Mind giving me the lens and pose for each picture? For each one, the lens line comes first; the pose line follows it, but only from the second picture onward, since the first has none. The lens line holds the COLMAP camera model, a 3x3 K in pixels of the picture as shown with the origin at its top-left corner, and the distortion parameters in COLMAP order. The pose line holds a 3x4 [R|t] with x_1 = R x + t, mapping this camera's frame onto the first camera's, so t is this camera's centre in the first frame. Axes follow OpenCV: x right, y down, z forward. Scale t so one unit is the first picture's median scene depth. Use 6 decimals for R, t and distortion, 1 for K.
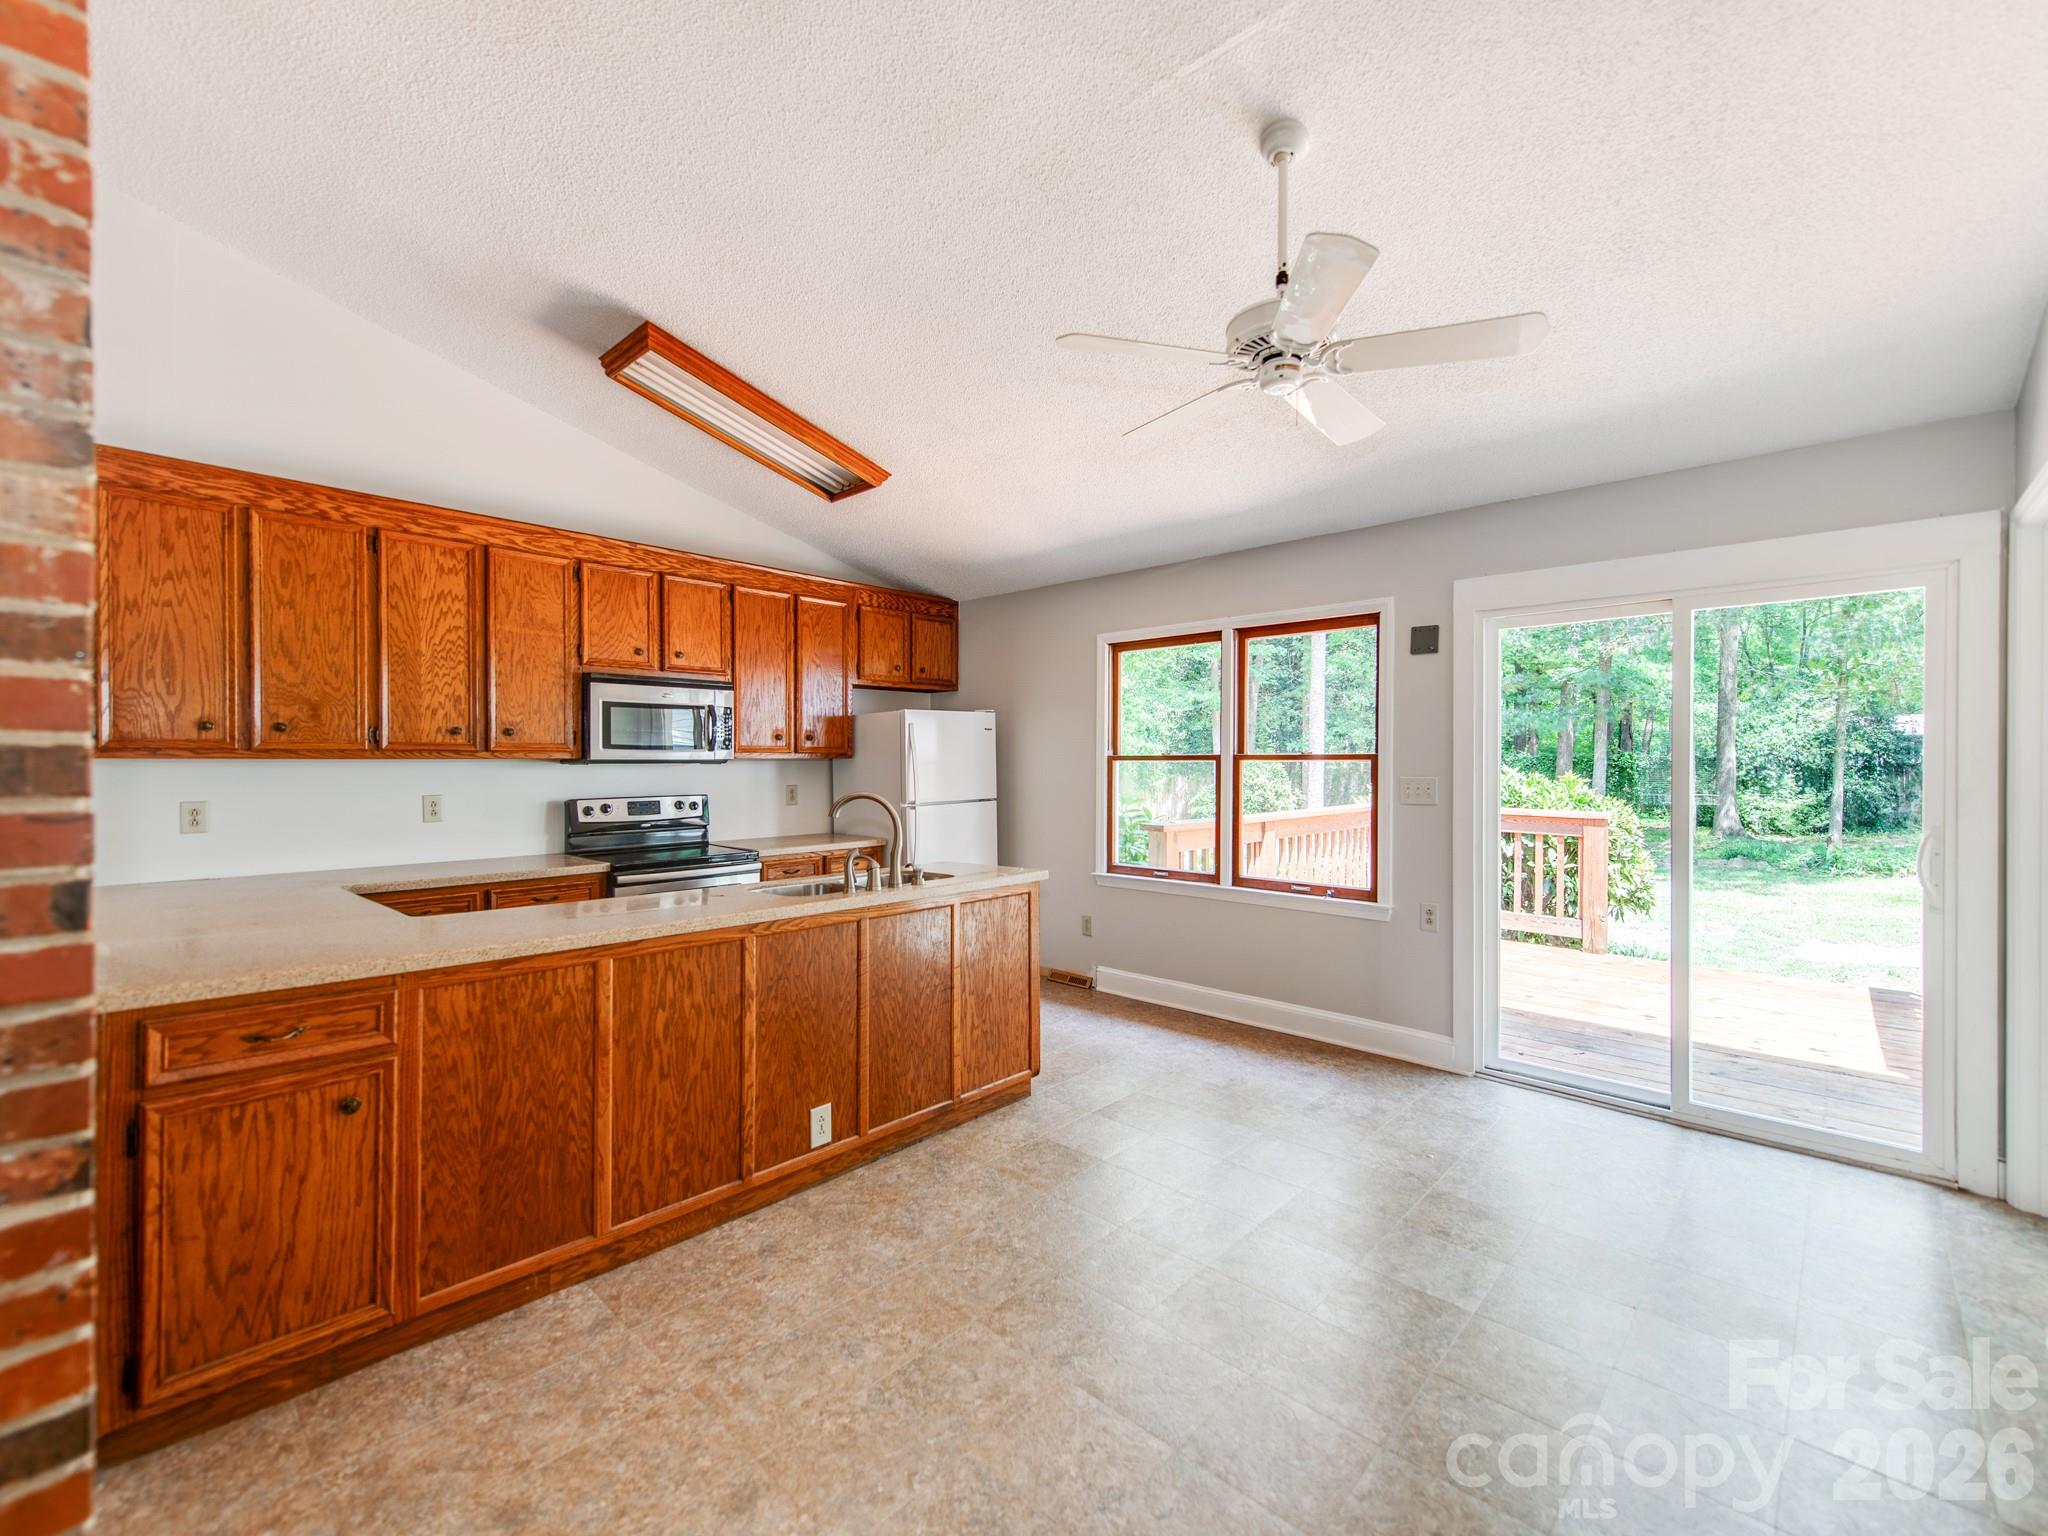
lens RADIAL K [[866.6, 0, 1029.8], [0, 866.6, 760.4], [0, 0, 1]] dist [0.017032, -0.003078]
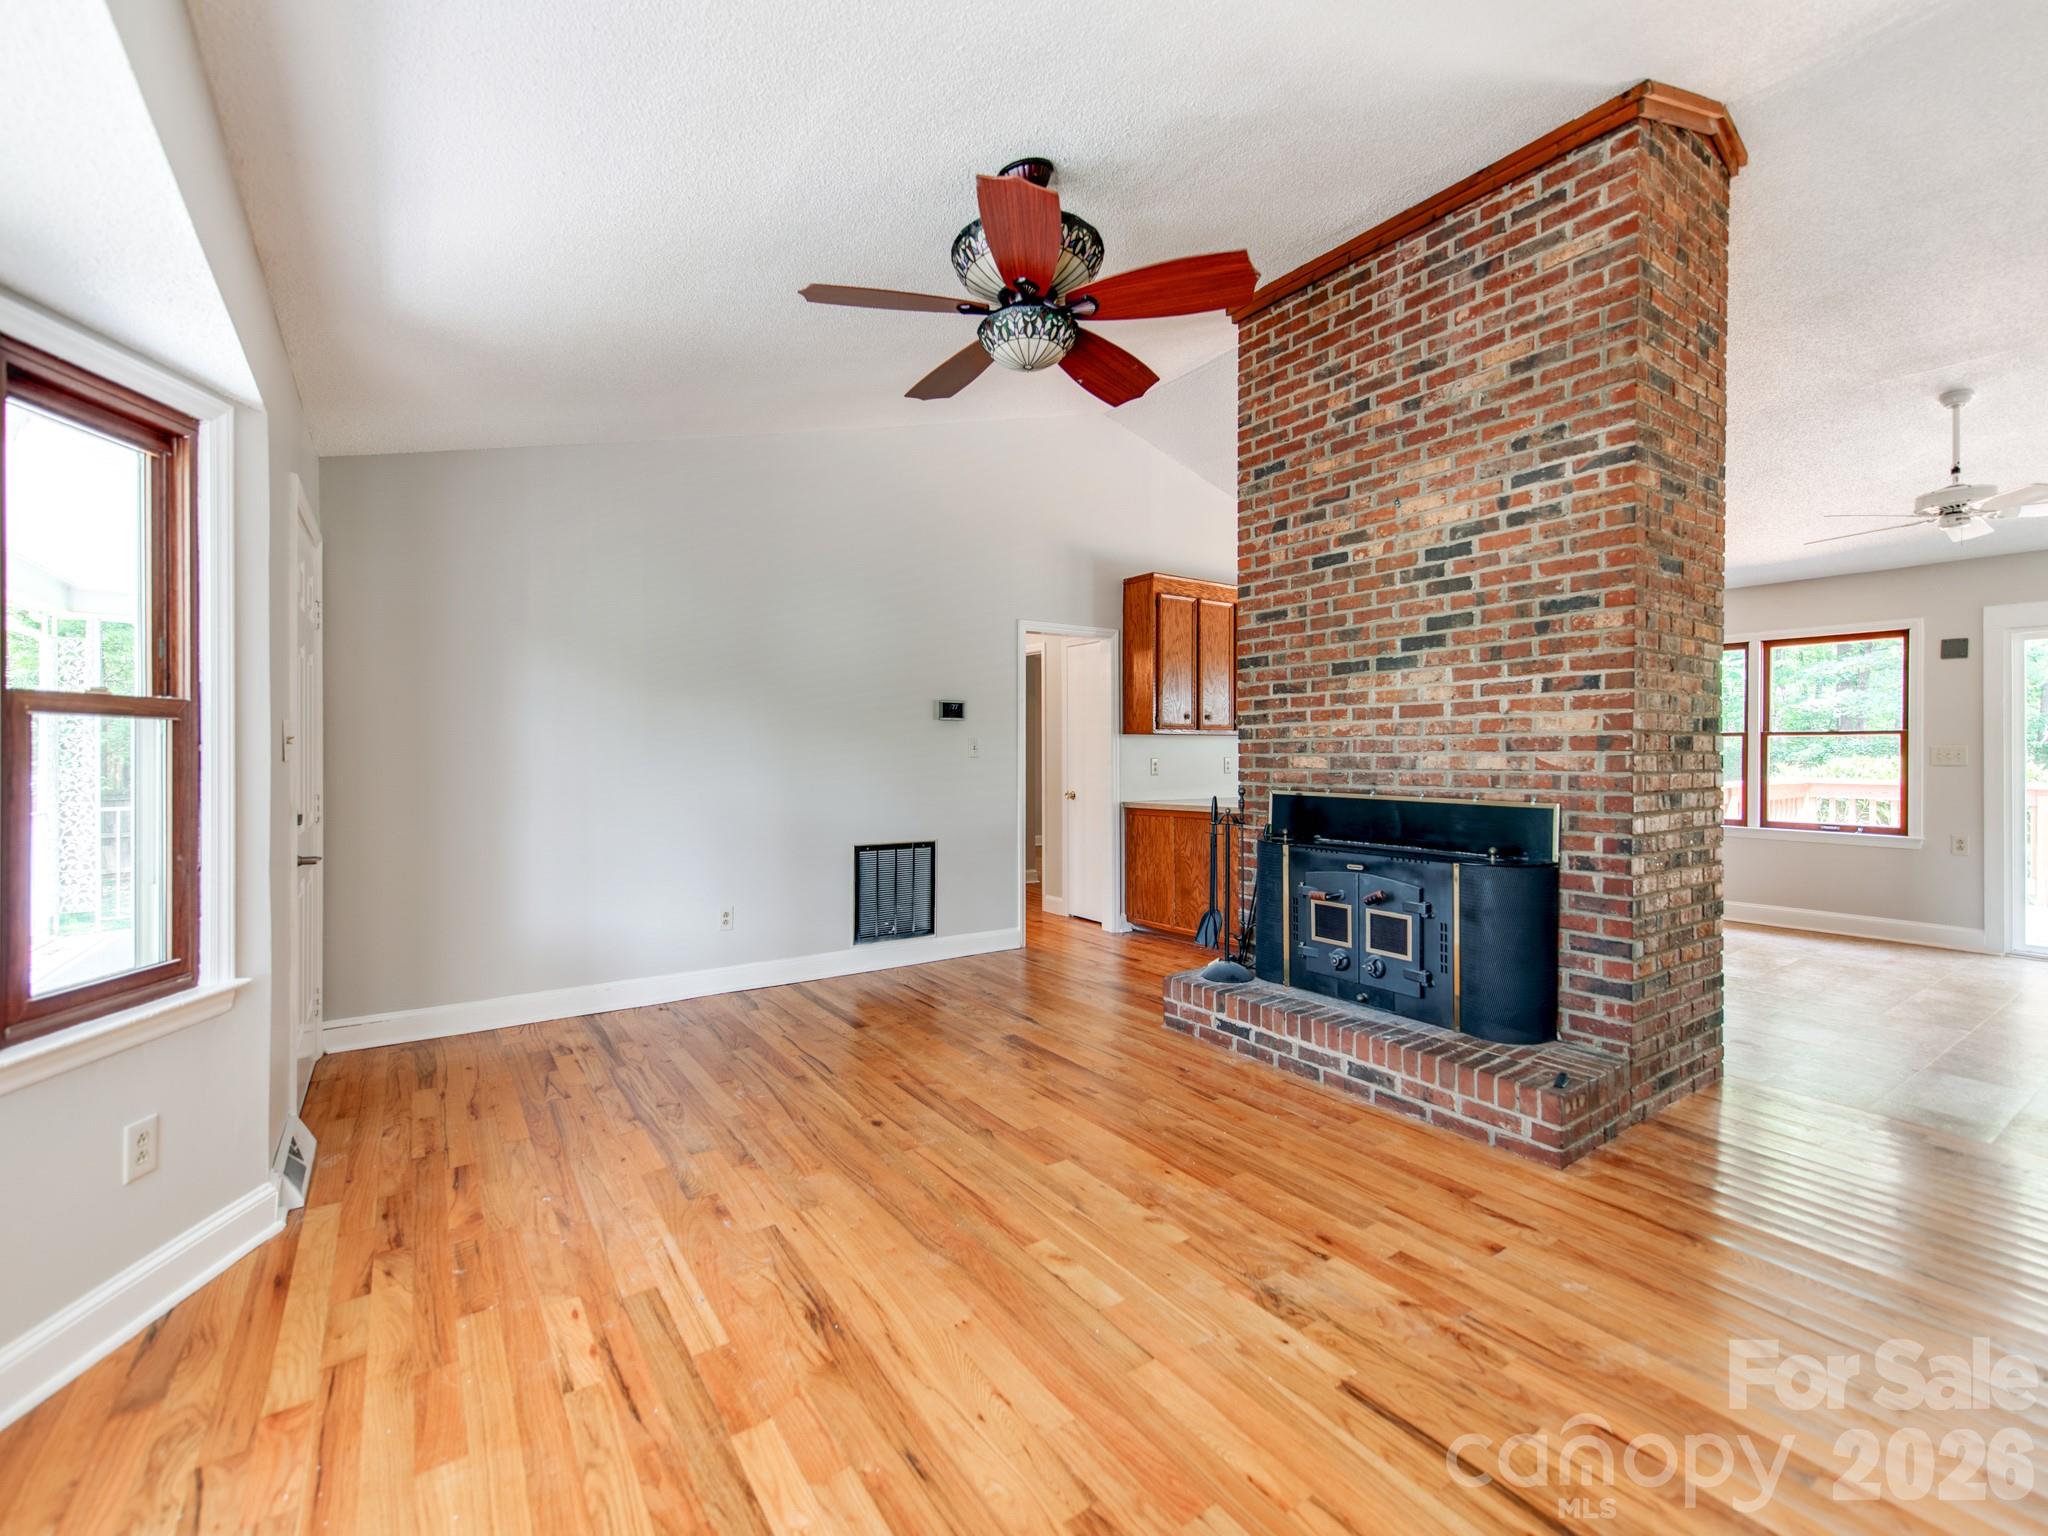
lens RADIAL K [[866.6, 0, 1045.7], [0, 866.6, 733.6], [0, 0, 1]] dist [0.017032, -0.003078]
pose [[0.978523, 0.002263, -0.206127, -0.667871], [-0.003435, 0.999980, -0.005331, 0.011133], [0.206110, 0.005925, 0.978511, -0.670455]]
